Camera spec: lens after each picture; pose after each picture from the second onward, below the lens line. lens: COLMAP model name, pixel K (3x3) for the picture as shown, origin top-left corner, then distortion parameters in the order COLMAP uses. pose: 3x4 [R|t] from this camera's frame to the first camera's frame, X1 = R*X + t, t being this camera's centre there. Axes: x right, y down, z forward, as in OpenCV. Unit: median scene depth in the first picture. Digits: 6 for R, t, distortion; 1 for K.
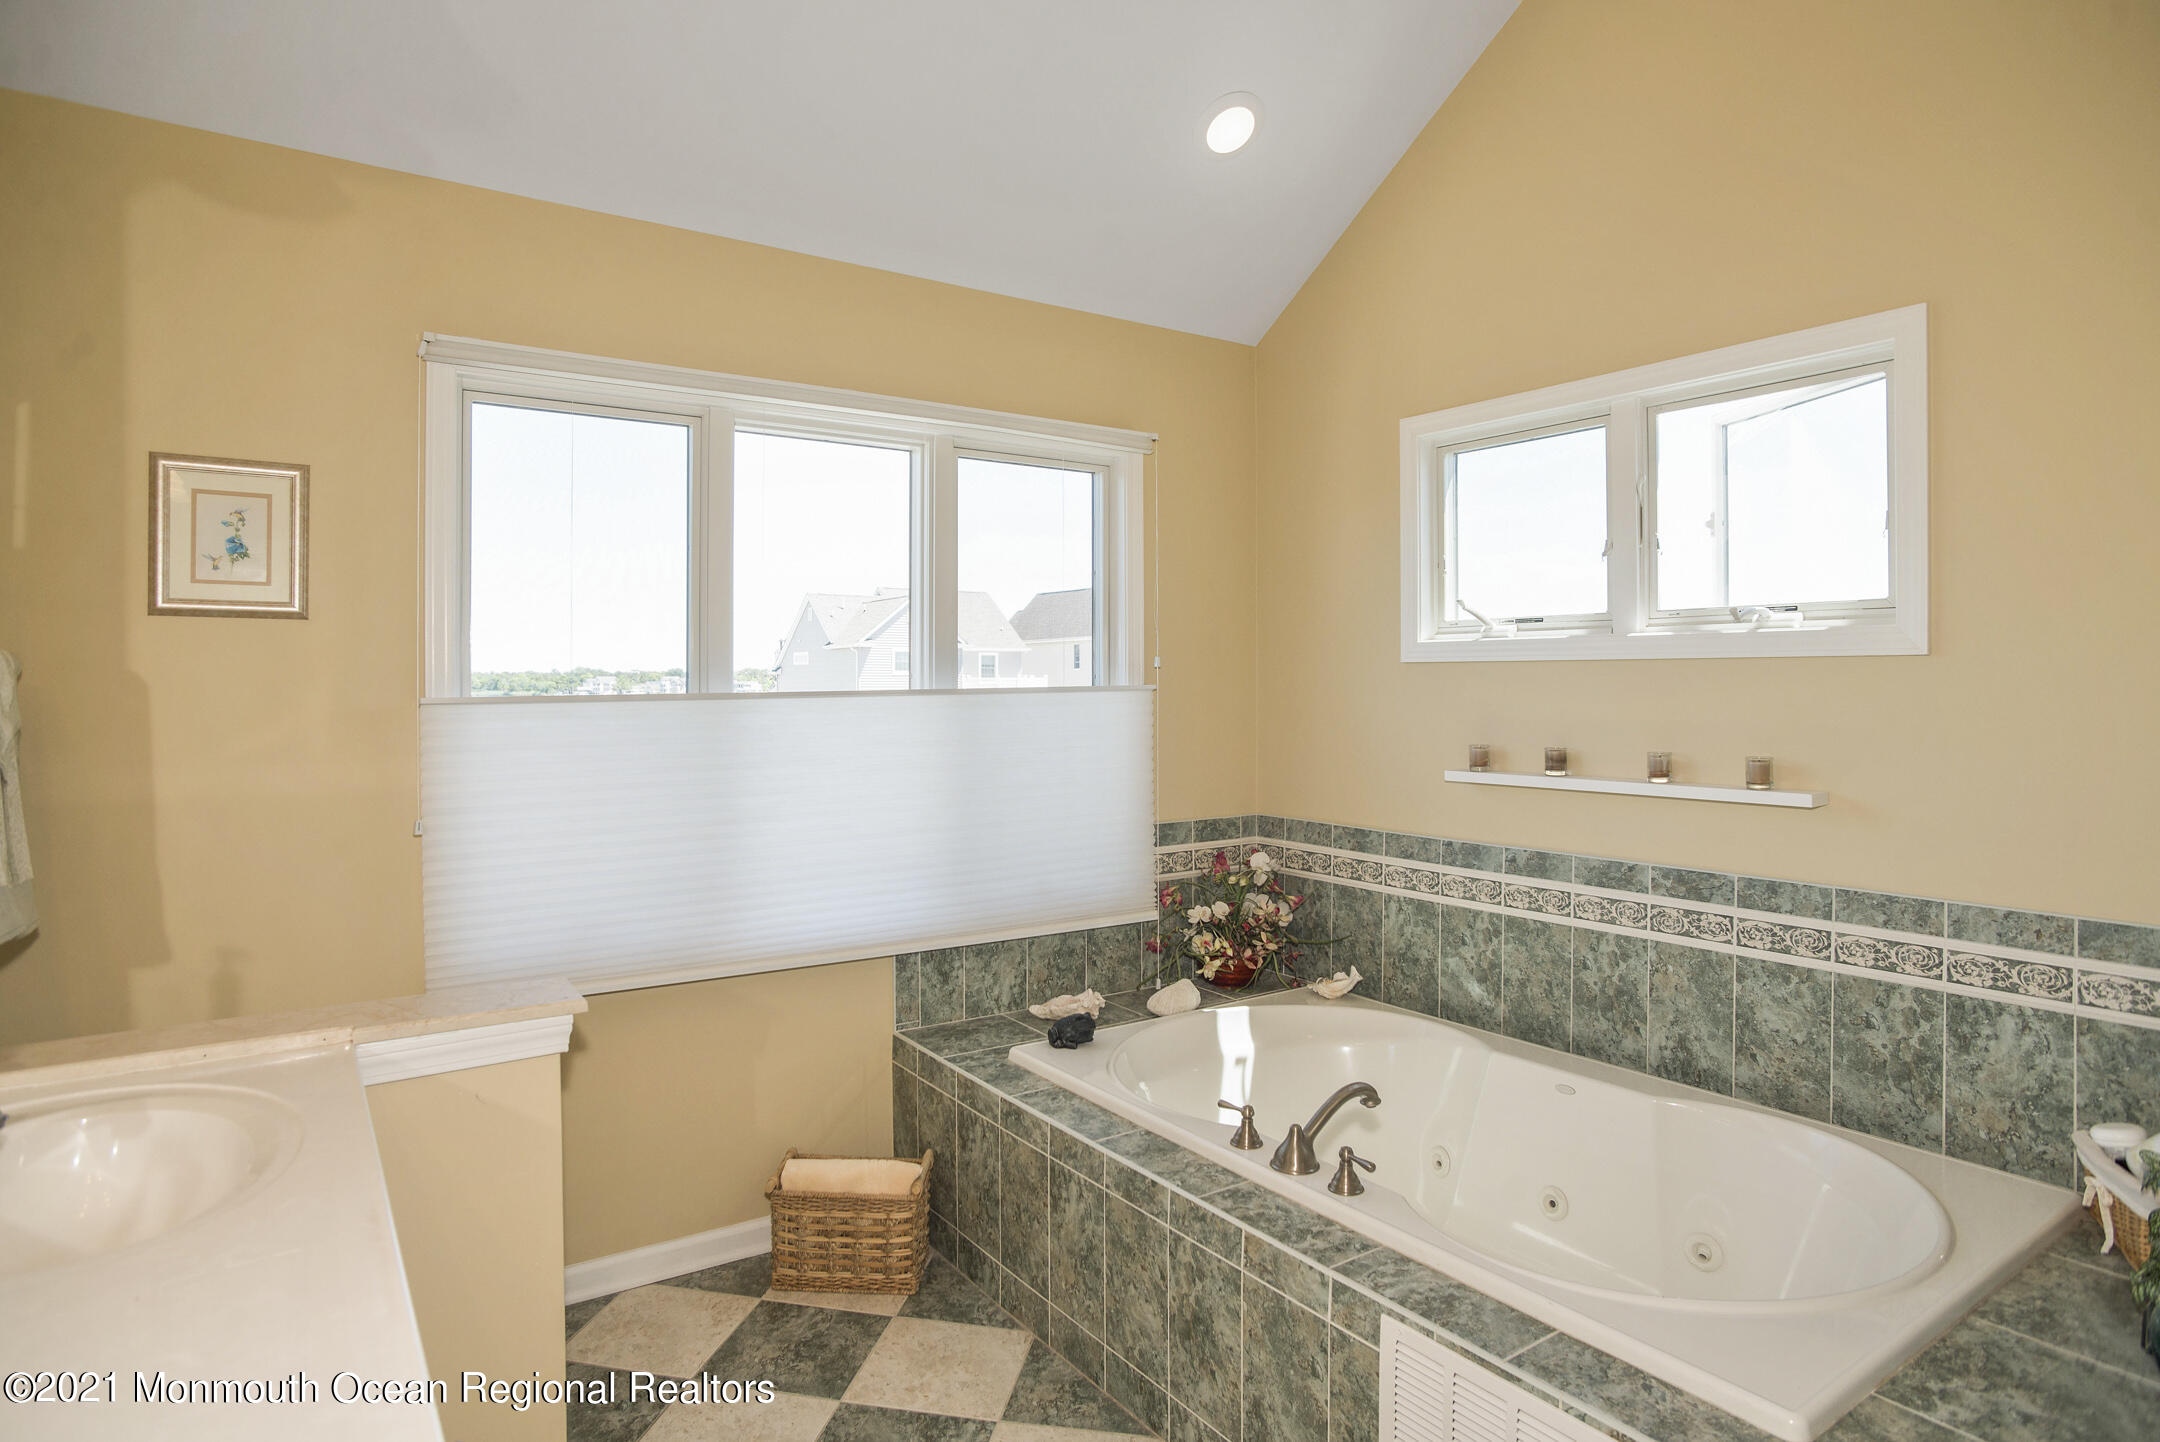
lens RADIAL K [[1227.2, 0, 1084.7], [0, 1227.2, 693.7], [0, 0, 1]] dist [-0.003163, 0.000695]
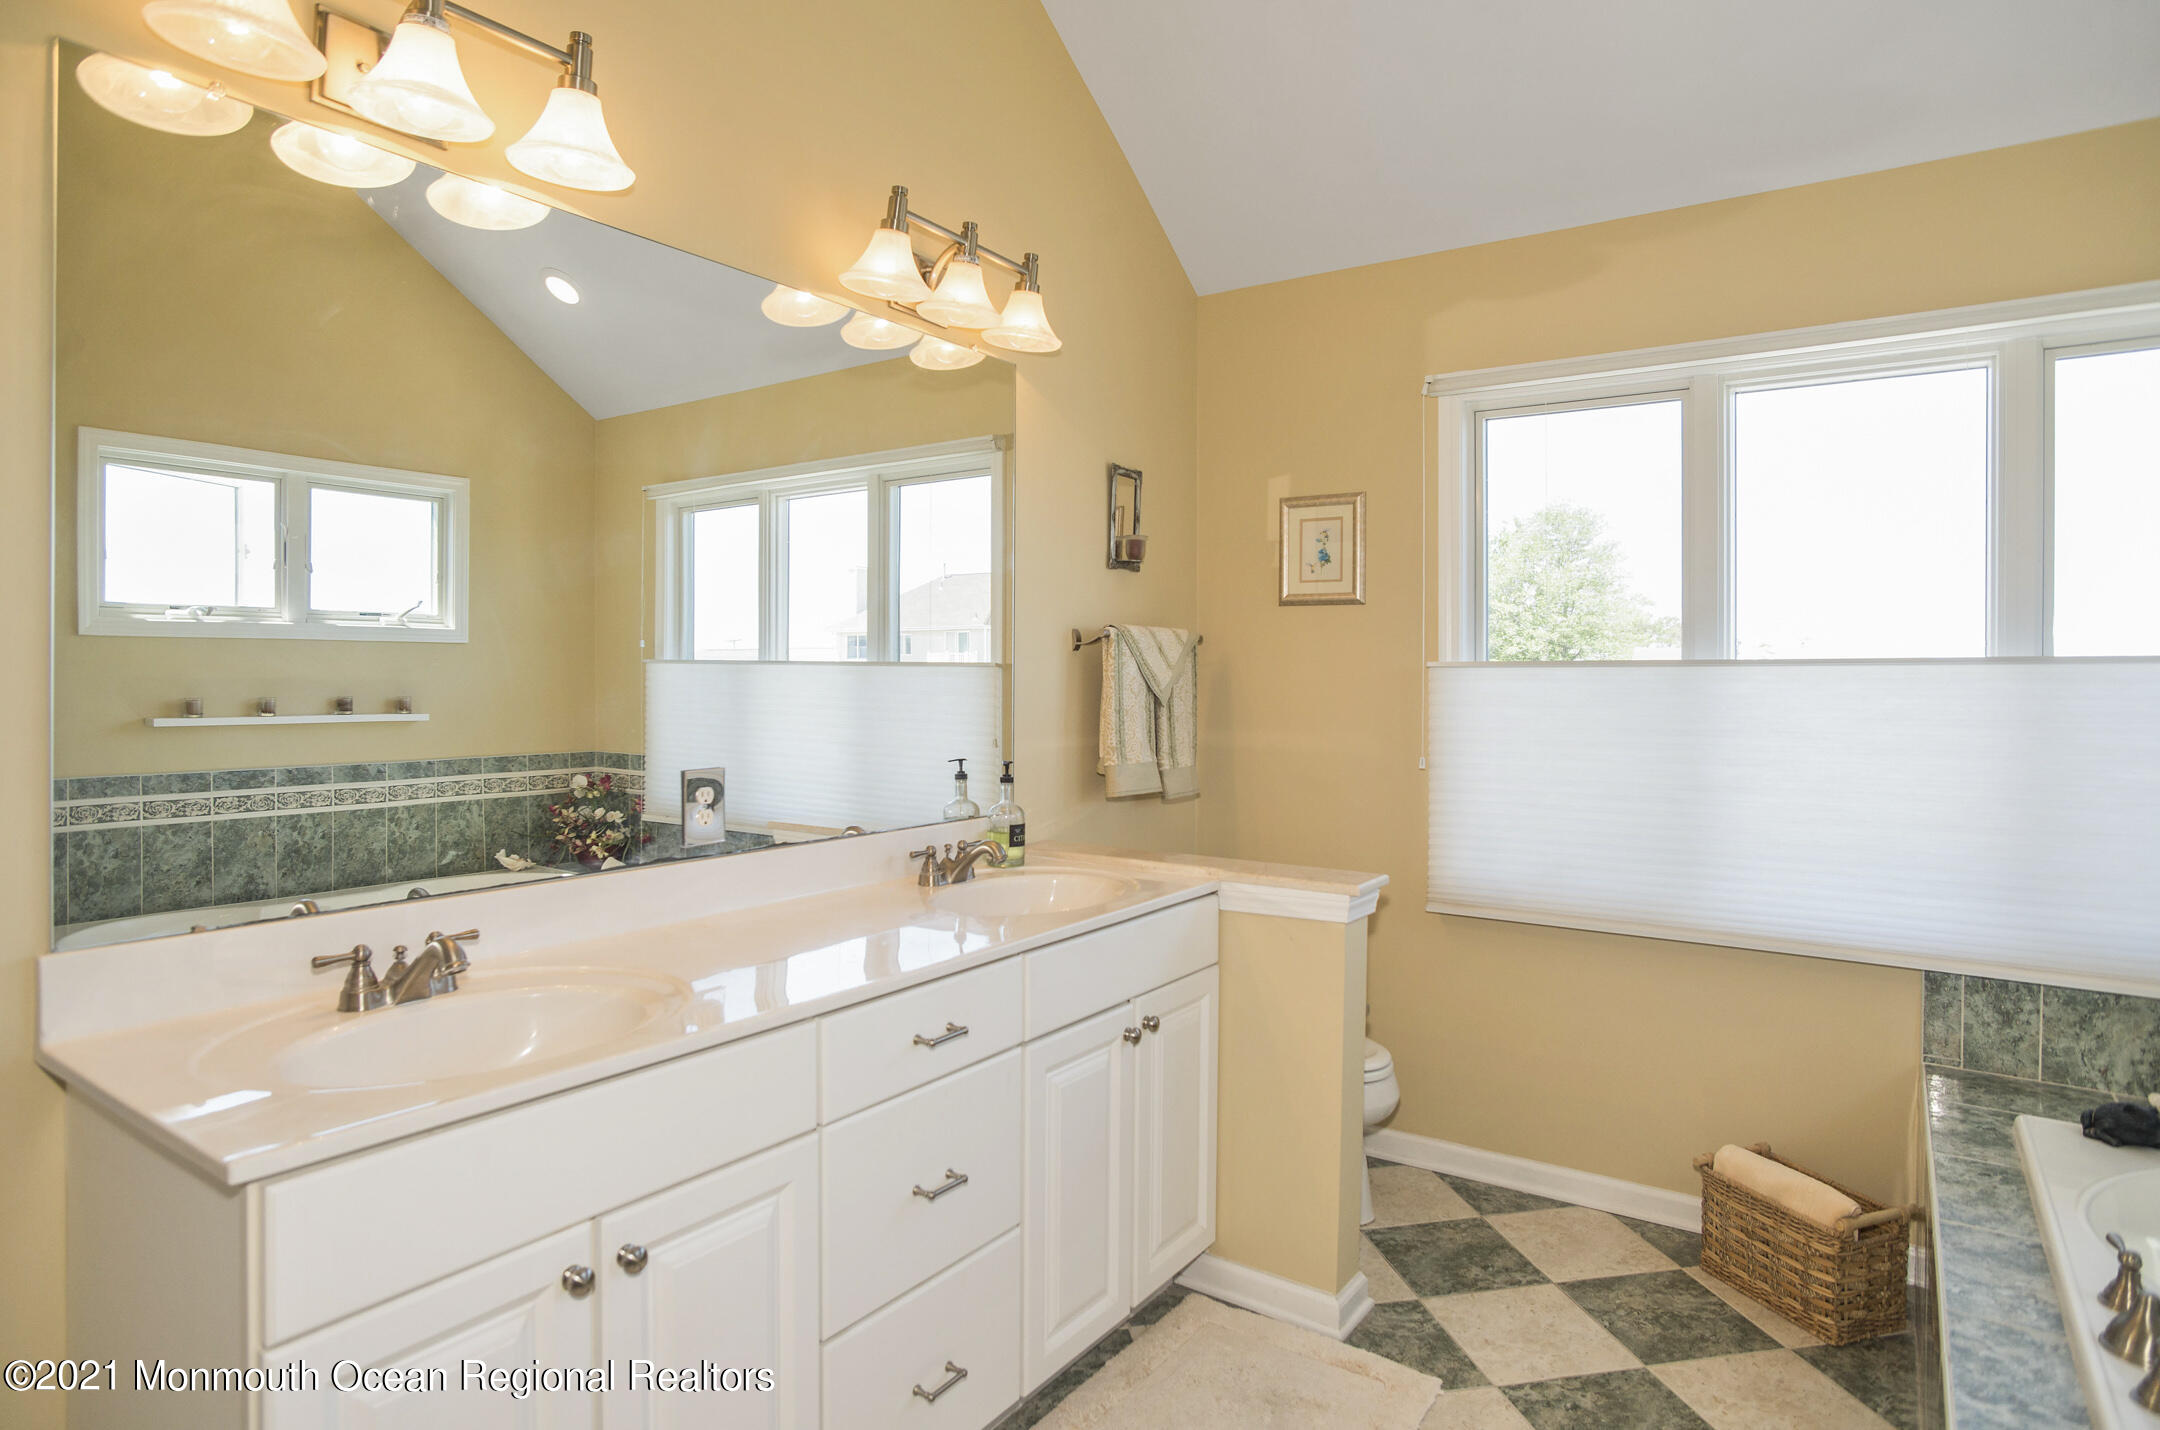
lens RADIAL K [[1243.3, 0, 1084.1], [0, 1243.3, 663.6], [0, 0, 1]] dist [-0.001305, 0.022909]
pose [[0.380617, -0.004242, -0.924723, 0.326322], [-0.016931, 0.999790, -0.011555, 0.016923], [0.924578, 0.020054, 0.380465, 0.107569]]
